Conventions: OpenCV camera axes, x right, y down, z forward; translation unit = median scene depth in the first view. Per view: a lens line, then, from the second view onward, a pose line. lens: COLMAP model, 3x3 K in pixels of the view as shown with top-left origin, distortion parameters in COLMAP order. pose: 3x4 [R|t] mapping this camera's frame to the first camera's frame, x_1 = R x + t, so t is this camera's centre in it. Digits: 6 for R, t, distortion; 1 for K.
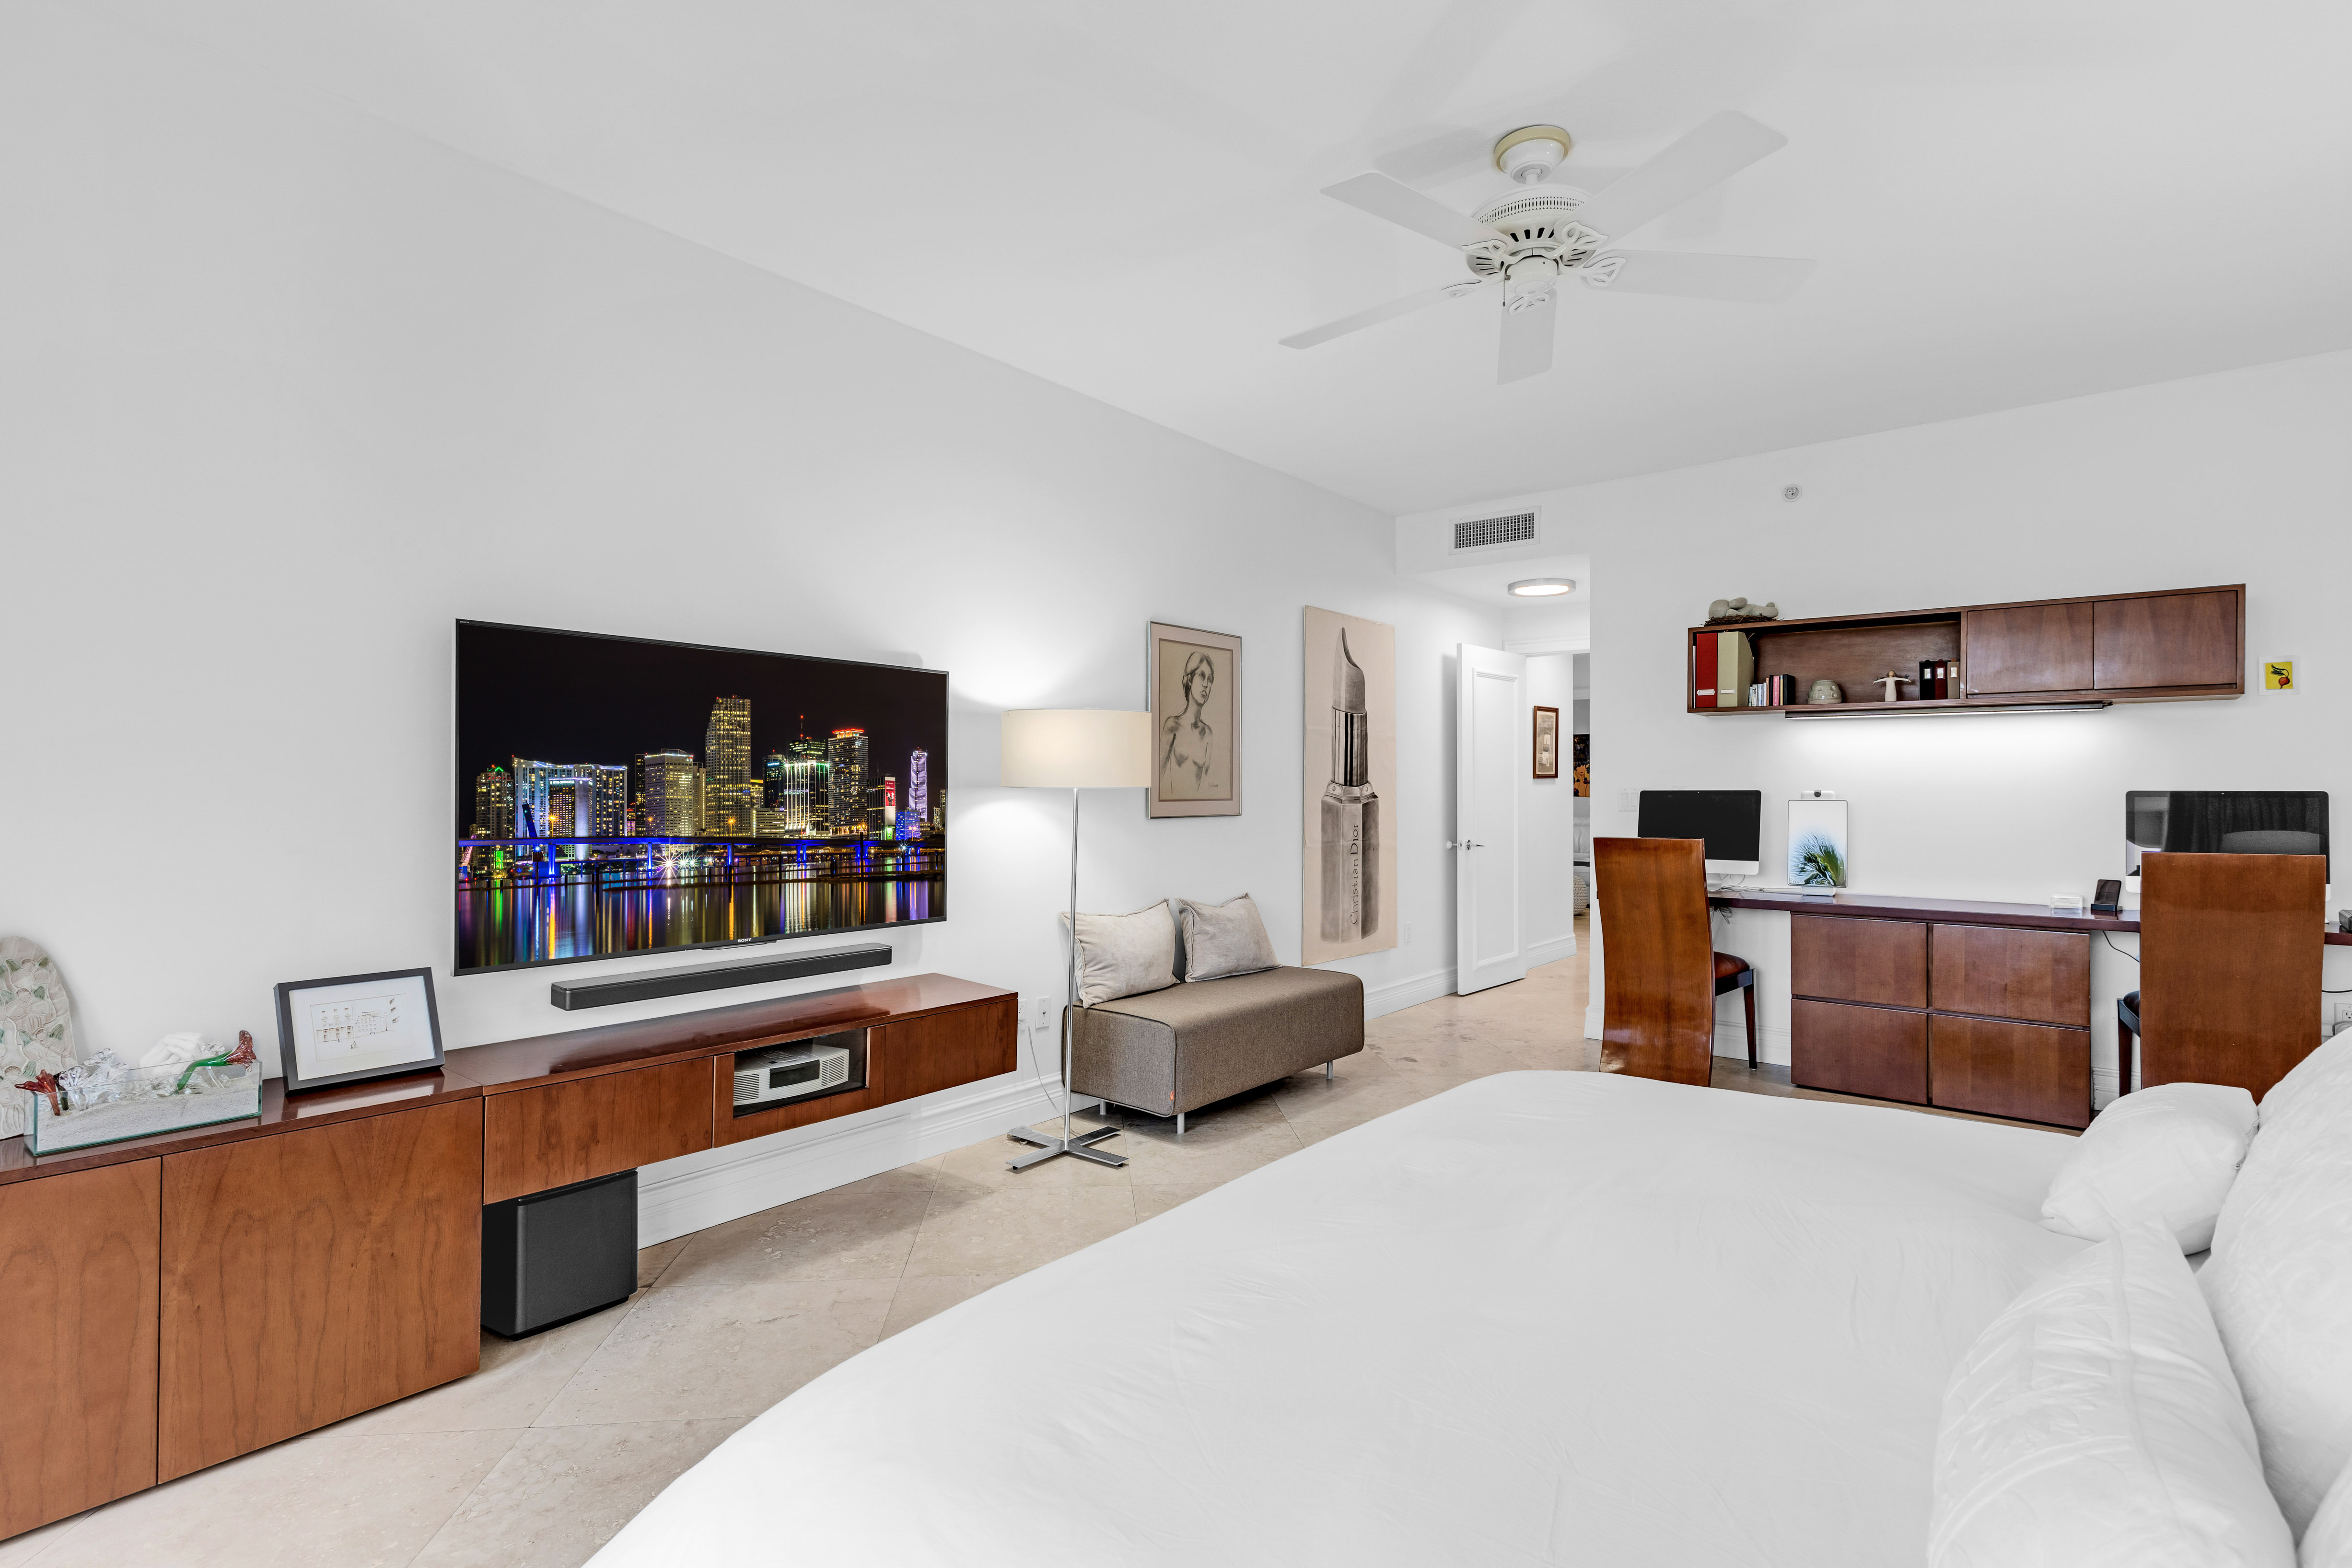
lens RADIAL K [[1130.7, 0, 1220.7], [0, 1130.7, 794.6], [0, 0, 1]] dist [-0.000248, 0.002607]
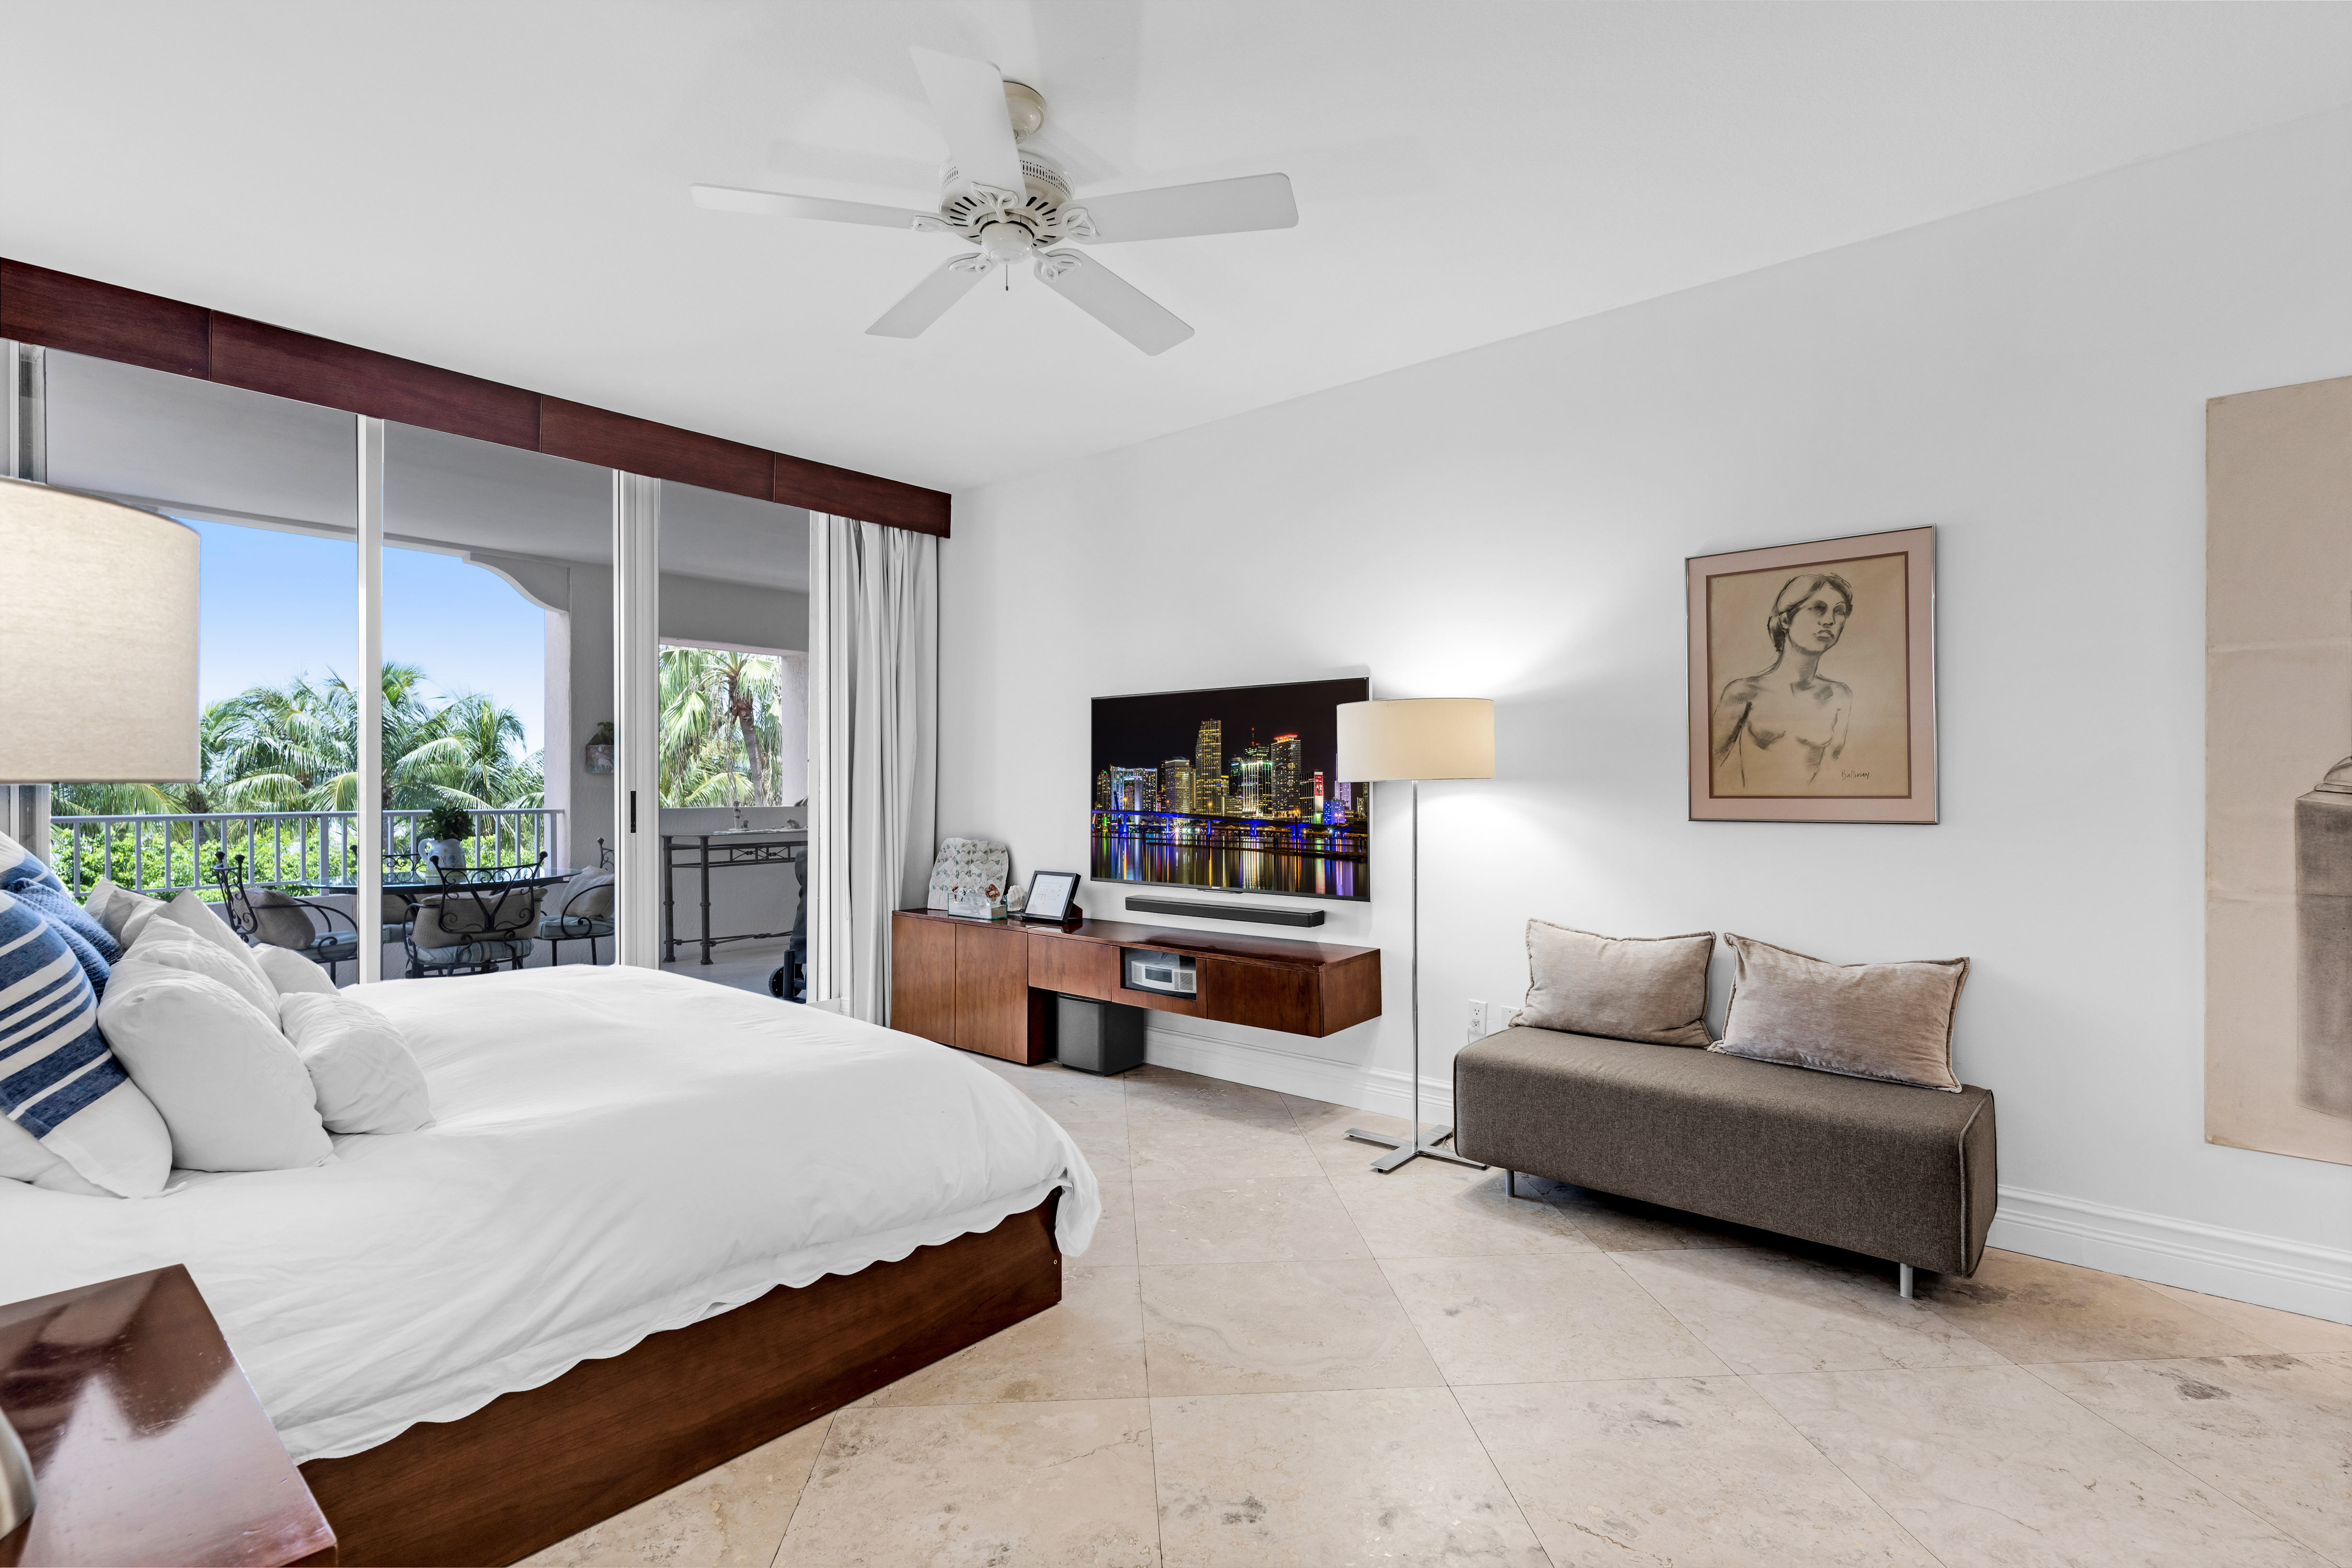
lens RADIAL K [[1130.6, 0, 1153.2], [0, 1130.6, 775.7], [0, 0, 1]] dist [-0.000248, 0.002607]
pose [[-0.053158, -0.006252, -0.998567, 0.965721], [-0.000149, 0.999980, -0.006253, -0.004356], [0.998586, -0.000184, -0.053157, 0.931736]]
